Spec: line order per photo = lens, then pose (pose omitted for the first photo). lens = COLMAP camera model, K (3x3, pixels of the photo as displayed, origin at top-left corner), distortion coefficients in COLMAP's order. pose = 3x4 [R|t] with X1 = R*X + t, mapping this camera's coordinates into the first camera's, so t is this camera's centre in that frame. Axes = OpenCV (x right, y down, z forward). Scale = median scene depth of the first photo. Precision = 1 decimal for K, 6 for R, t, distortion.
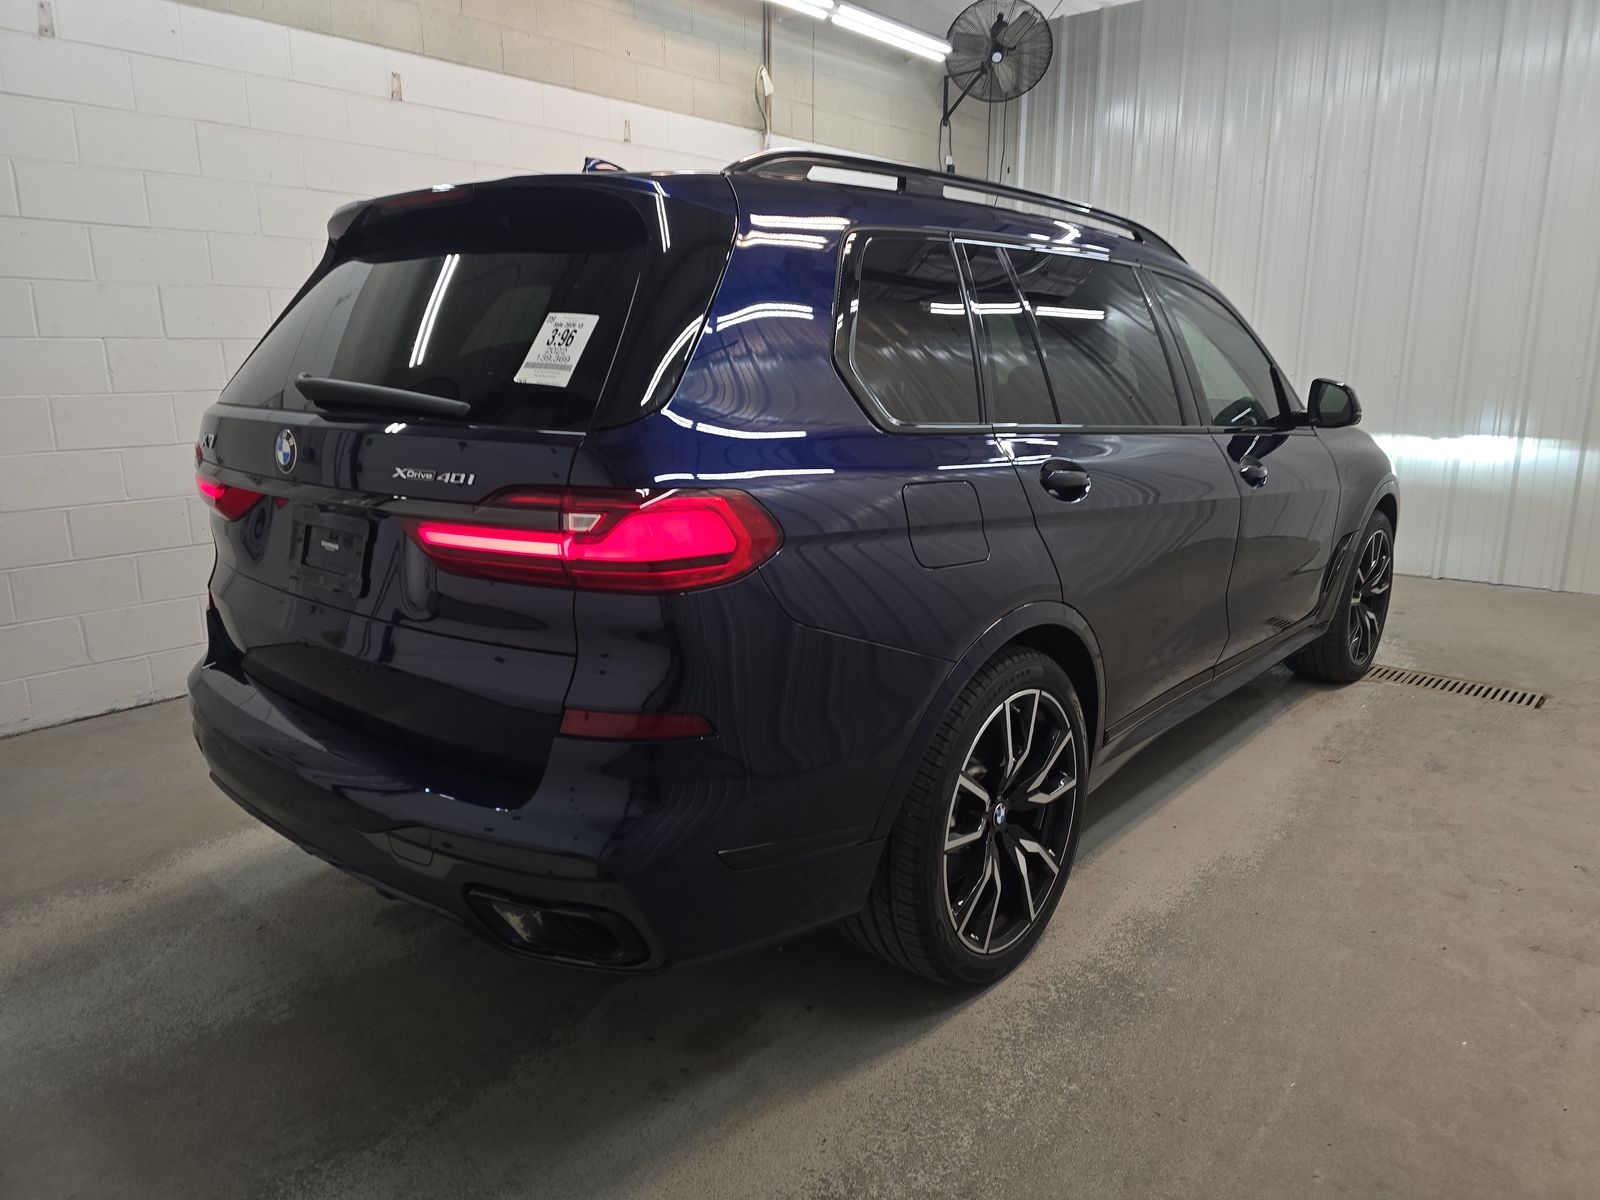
lens RADIAL K [[1077.2, 0, 792.5], [0, 1077.2, 585.1], [0, 0, 1]] dist [0.032055, -0.029721]
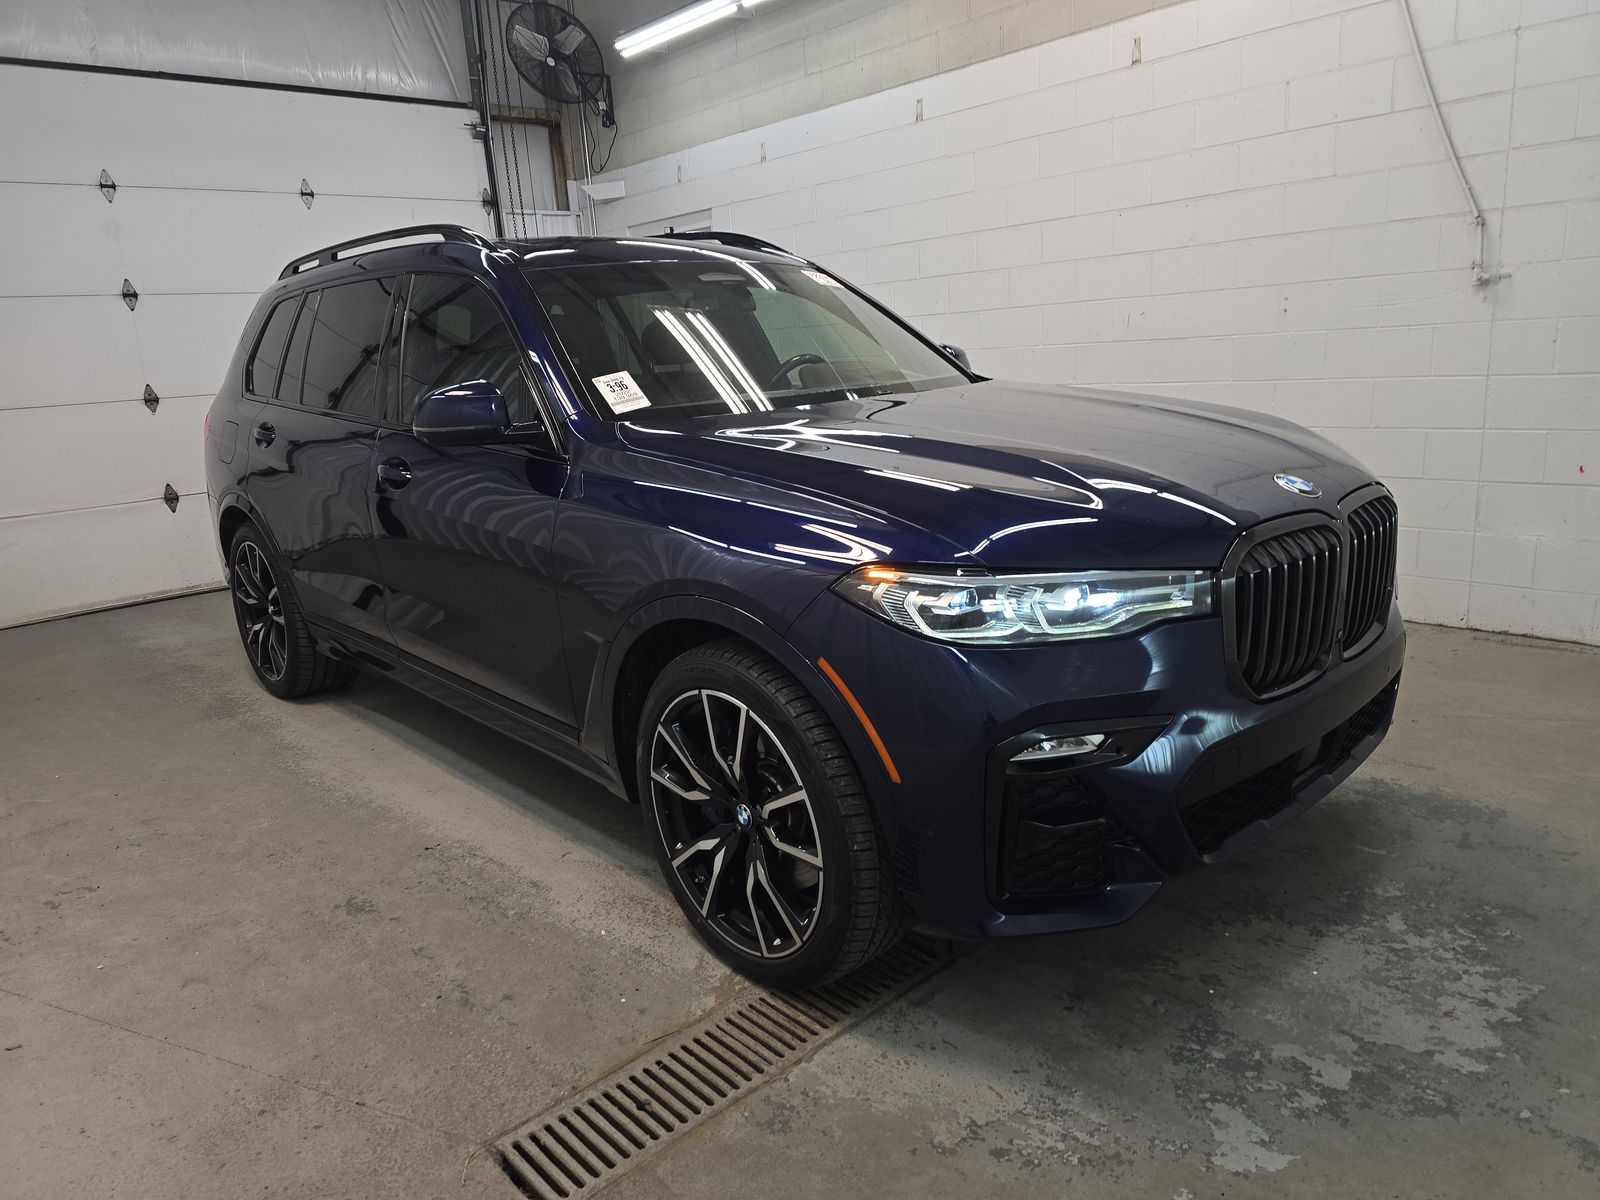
lens RADIAL K [[1077.2, 0, 799.9], [0, 1077.2, 595.4], [0, 0, 1]] dist [0.032055, -0.029721]
pose [[-0.110268, 0.233718, -0.966032, 1.161376], [-0.150598, 0.956807, 0.248676, -0.254046], [0.982426, 0.172903, -0.070308, 1.241198]]
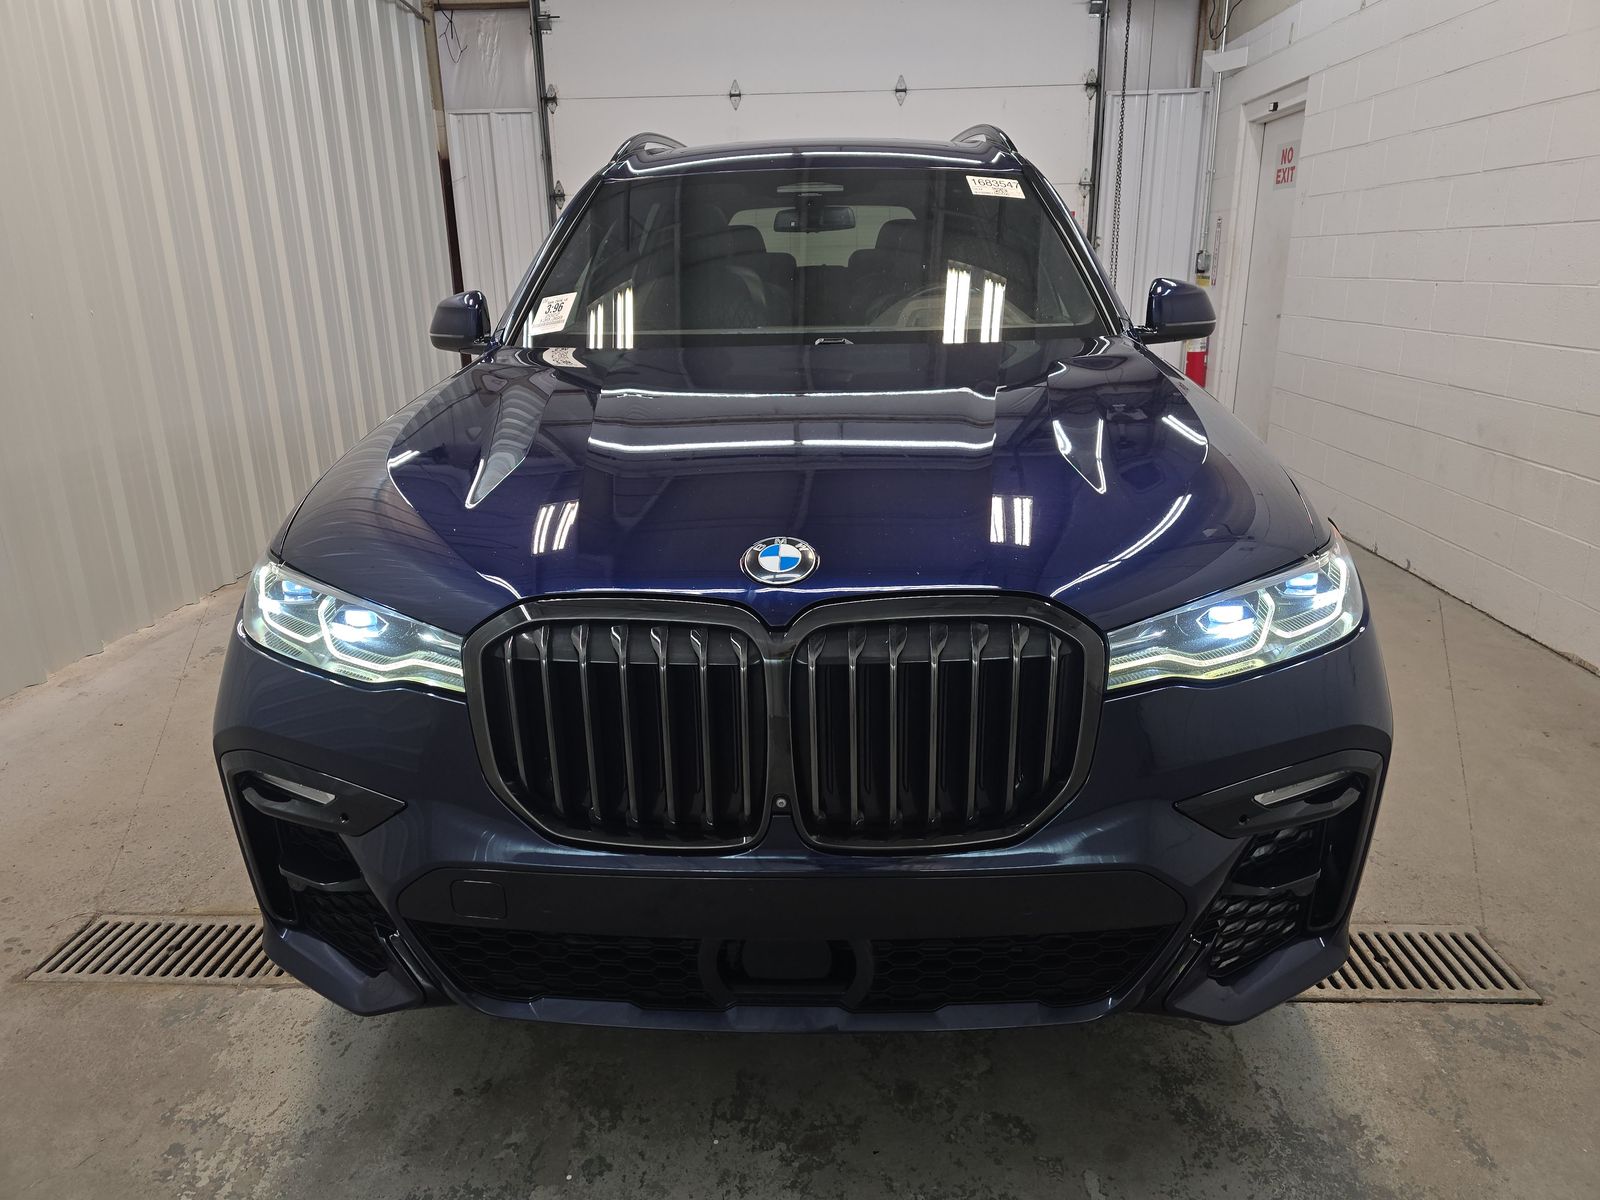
lens RADIAL K [[1077.2, 0, 794.0], [0, 1077.2, 607.7], [0, 0, 1]] dist [0.032055, -0.029721]
pose [[-0.785259, 0.199696, -0.586080, 0.778823], [-0.113208, 0.884298, 0.452990, -0.353333], [0.608730, 0.422064, -0.671796, 1.694204]]
